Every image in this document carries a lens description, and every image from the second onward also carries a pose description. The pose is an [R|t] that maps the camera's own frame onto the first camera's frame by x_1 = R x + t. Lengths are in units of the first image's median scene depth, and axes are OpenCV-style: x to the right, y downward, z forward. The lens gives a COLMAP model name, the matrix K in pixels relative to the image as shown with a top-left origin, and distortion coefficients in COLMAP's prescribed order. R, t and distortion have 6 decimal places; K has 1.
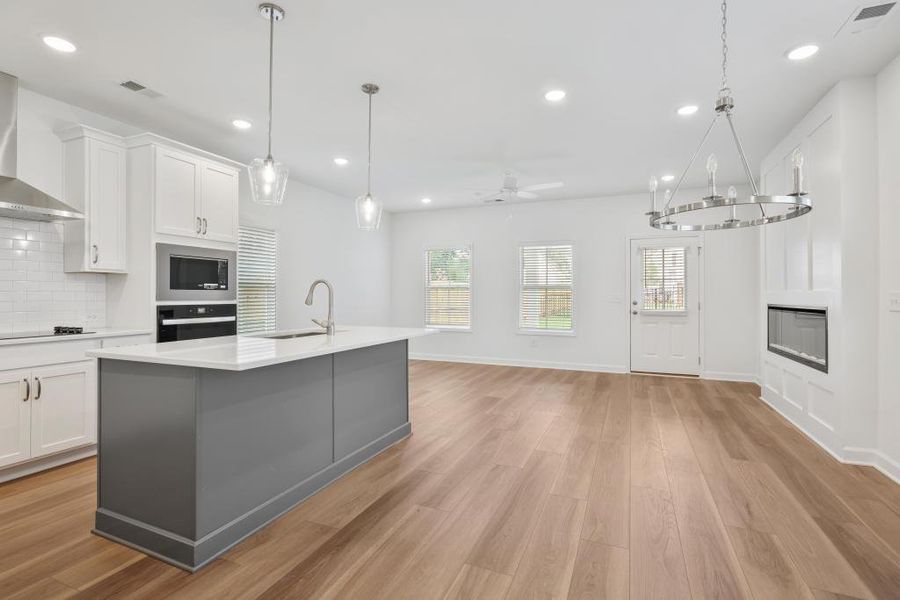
lens RADIAL K [[422.4, 0, 450.8], [0, 422.4, 295.8], [0, 0, 1]] dist [-0.000386, -0.000212]
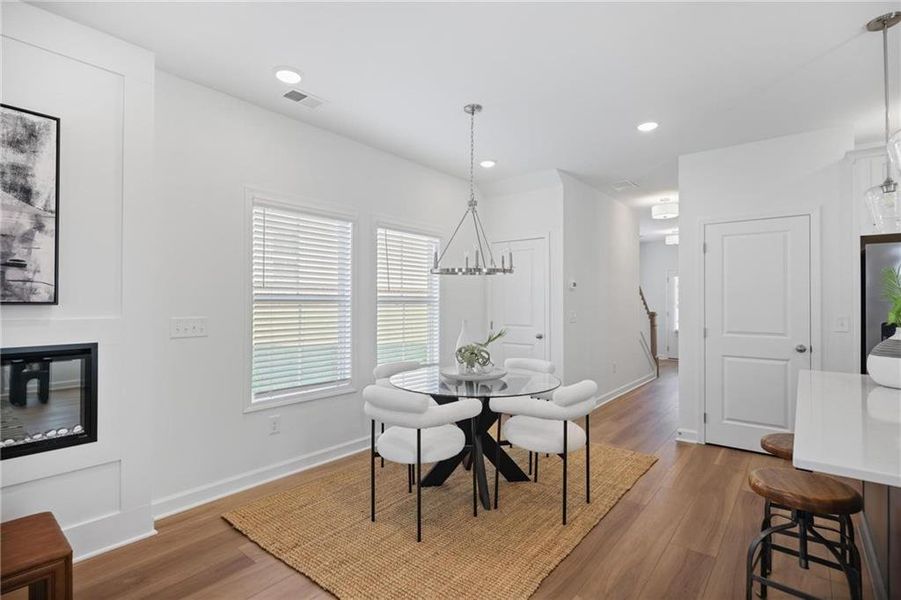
lens RADIAL K [[434.7, 0, 452.5], [0, 434.7, 296.2], [0, 0, 1]] dist [0.001255, 0.000270]
pose [[-0.960749, -0.002708, 0.277406, 0.148344], [-0.005075, 0.999957, -0.007813, -0.046563], [-0.277373, -0.008914, -0.960721, 1.511028]]
